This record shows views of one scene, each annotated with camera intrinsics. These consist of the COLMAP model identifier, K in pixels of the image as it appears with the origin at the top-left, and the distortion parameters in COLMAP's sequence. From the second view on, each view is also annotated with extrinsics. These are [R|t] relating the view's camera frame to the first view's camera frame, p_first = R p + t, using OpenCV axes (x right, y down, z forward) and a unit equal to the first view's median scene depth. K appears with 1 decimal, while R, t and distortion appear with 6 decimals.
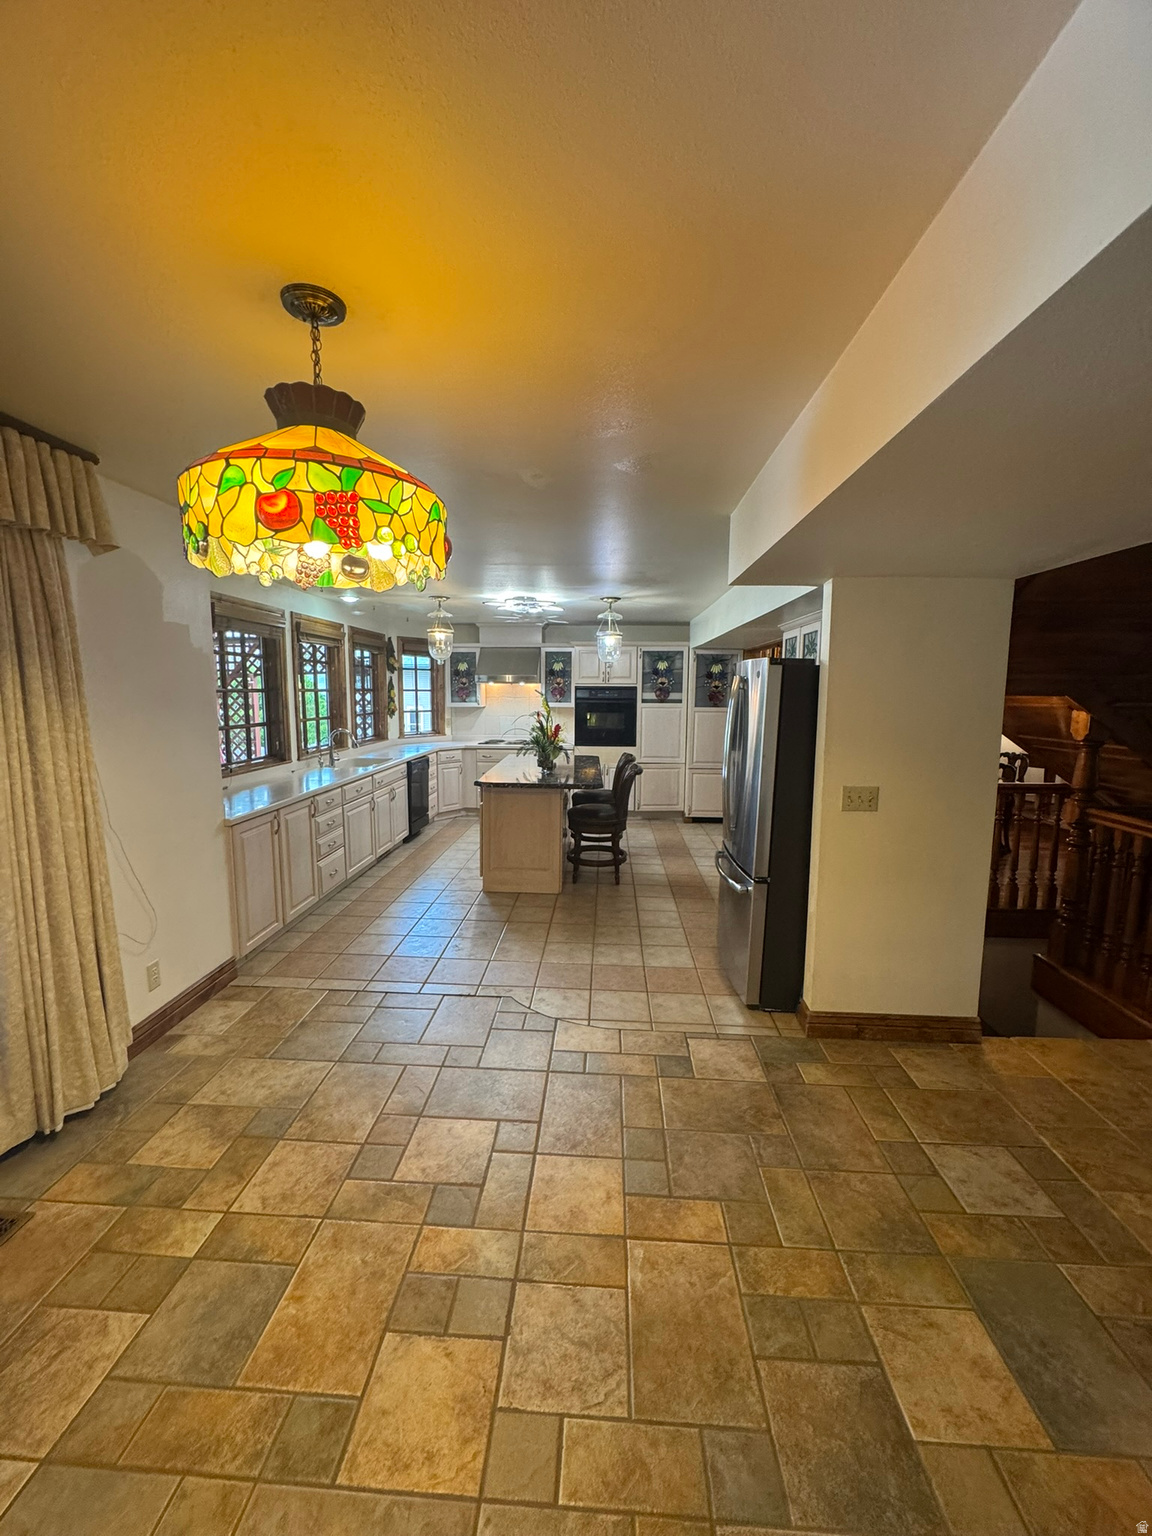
lens RADIAL K [[621.9, 0, 576.0], [0, 621.9, 768.0], [0, 0, 1]] dist [0.001693, 0.000215]
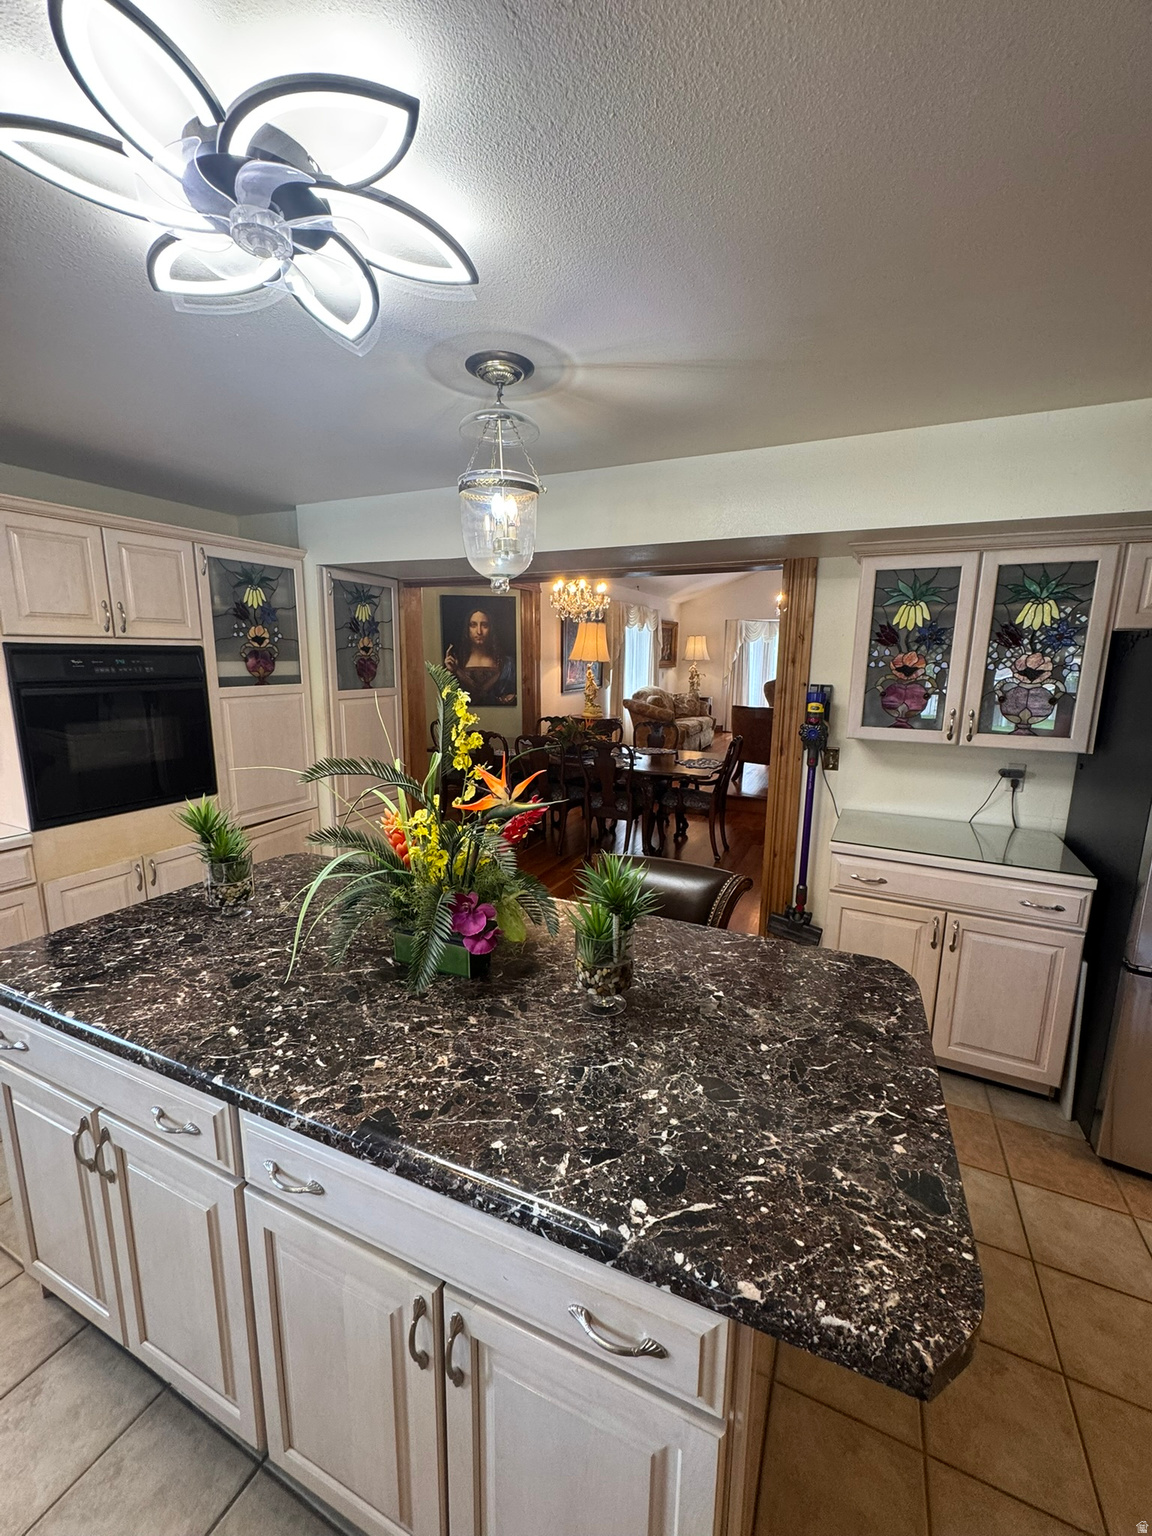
lens RADIAL K [[621.9, 0, 576.0], [0, 621.9, 768.0], [0, 0, 1]] dist [0.001693, 0.000215]
pose [[0.360417, -0.170071, 0.917156, -0.195676], [0.108813, 0.984191, 0.139741, -0.084336], [-0.926423, 0.049434, 0.373225, 0.636082]]
